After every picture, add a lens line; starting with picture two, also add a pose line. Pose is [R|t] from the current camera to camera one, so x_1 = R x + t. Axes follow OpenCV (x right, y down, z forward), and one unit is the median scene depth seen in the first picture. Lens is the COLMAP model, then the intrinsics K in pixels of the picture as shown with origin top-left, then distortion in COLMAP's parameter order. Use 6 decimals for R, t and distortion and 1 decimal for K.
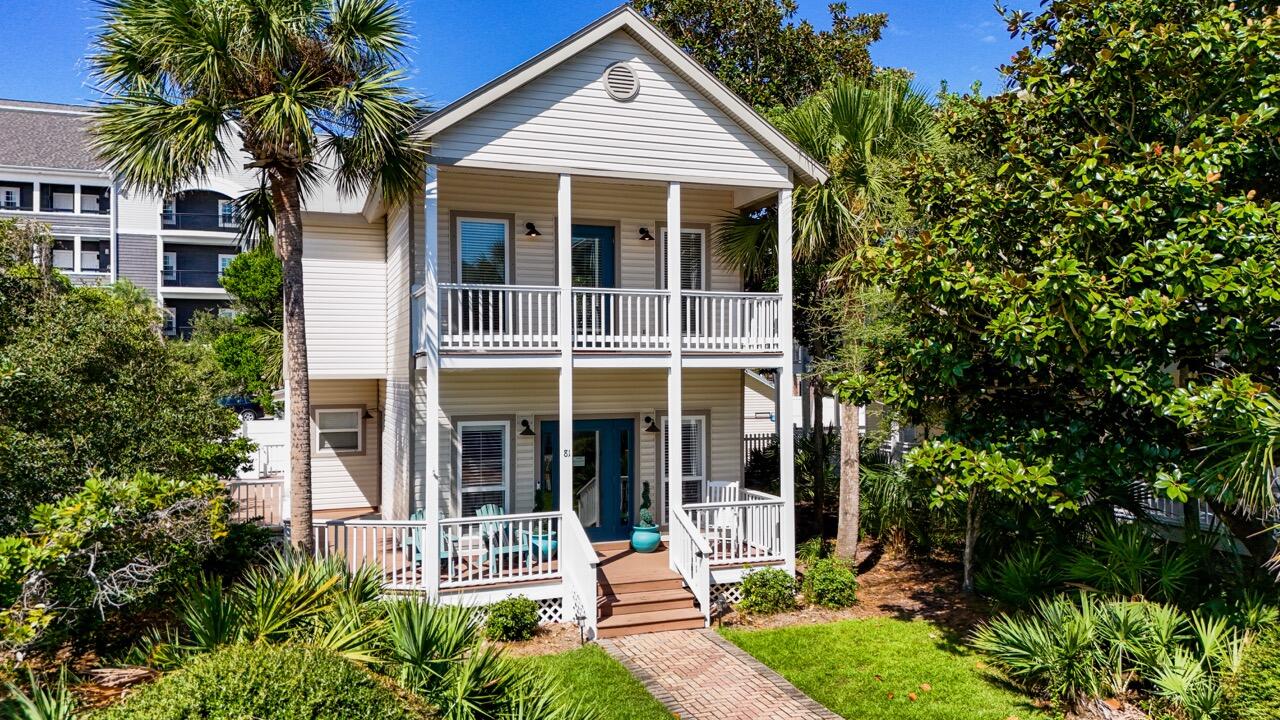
lens RADIAL K [[1042.0, 0, 640.0], [0, 1042.0, 360.0], [0, 0, 1]] dist [0.046243, 0.001310]
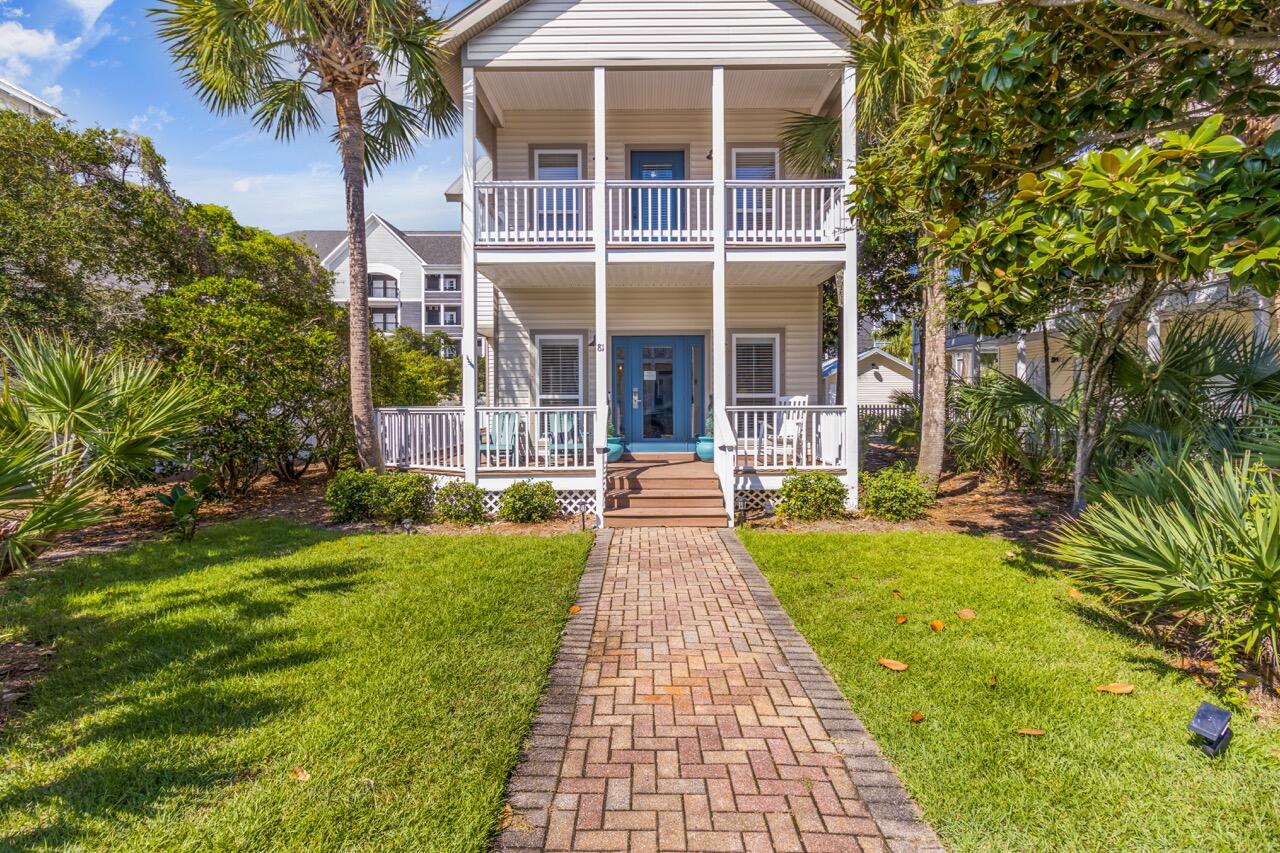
lens RADIAL K [[602.8, 0, 640.0], [0, 602.8, 426.5], [0, 0, 1]] dist [-0.003396, -0.000327]
pose [[0.930361, 0.007955, -0.366558, 0.209794], [0.001295, 0.999687, 0.024982, 0.177706], [0.366642, -0.023717, 0.930060, 0.555976]]
